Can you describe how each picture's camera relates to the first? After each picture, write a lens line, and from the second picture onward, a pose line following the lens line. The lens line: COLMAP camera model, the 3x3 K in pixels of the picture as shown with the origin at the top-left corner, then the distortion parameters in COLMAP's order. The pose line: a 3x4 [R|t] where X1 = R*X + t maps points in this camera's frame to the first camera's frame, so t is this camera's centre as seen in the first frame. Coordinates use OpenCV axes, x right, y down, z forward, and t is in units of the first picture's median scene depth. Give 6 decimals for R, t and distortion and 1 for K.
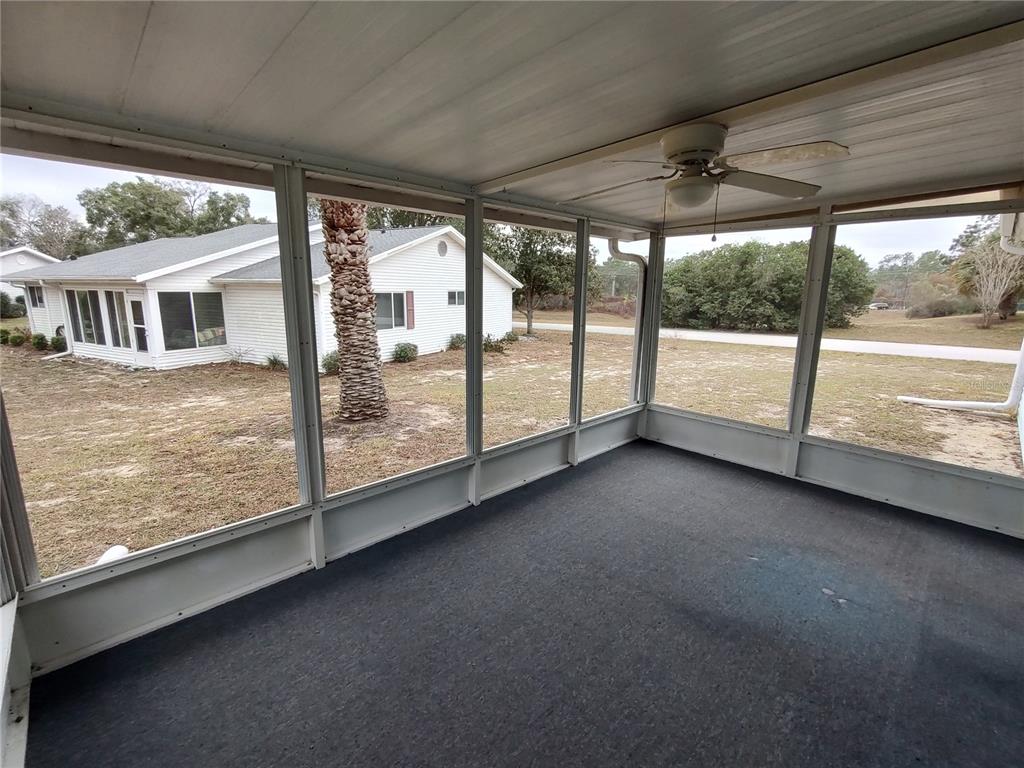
lens RADIAL K [[468.4, 0, 512.0], [0, 468.4, 384.0], [0, 0, 1]] dist [0.000377, 0.001070]
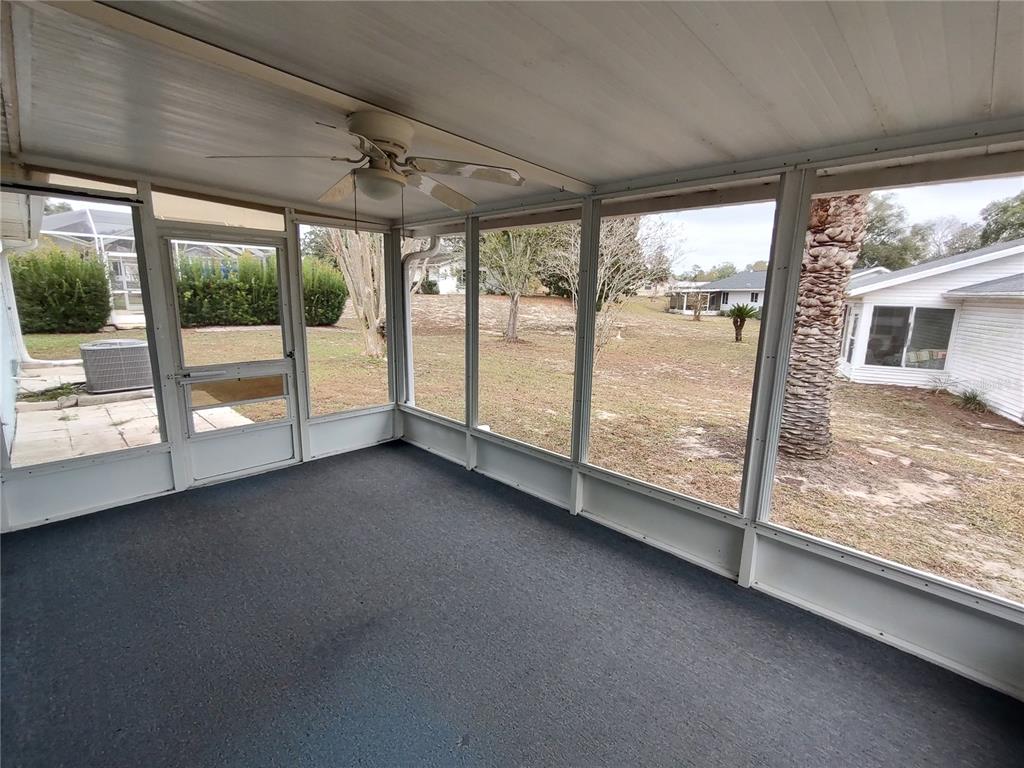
lens RADIAL K [[463.0, 0, 508.1], [0, 463.0, 381.7], [0, 0, 1]] dist [-0.003634, -0.000490]
pose [[0.026322, 0.180652, -0.983195, 0.495691], [-0.218725, 0.960745, 0.170671, -0.085247], [0.975432, 0.210556, 0.064802, 0.453240]]
